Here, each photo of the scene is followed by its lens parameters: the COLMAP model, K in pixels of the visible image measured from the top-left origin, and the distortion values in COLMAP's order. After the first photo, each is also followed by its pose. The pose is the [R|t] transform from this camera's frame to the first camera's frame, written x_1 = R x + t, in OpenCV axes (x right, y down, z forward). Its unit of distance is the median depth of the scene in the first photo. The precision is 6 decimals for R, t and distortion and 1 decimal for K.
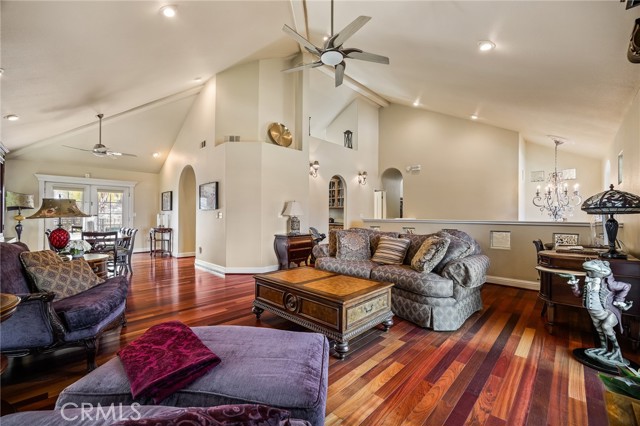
lens RADIAL K [[262.7, 0, 320.8], [0, 262.7, 214.9], [0, 0, 1]] dist [-0.000230, -0.000002]
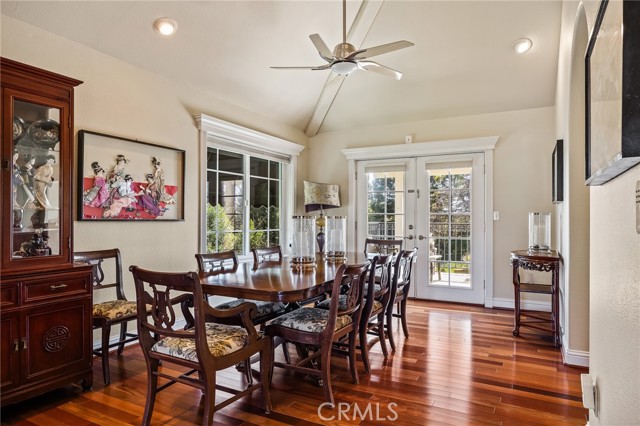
lens RADIAL K [[405.8, 0, 322.3], [0, 405.8, 215.6], [0, 0, 1]] dist [-0.004868, -0.000754]
pose [[0.273043, -0.015852, -0.961871, -0.191569], [0.003379, 0.999874, -0.015519, 0.008472], [0.961996, 0.000988, 0.273063, 0.630263]]
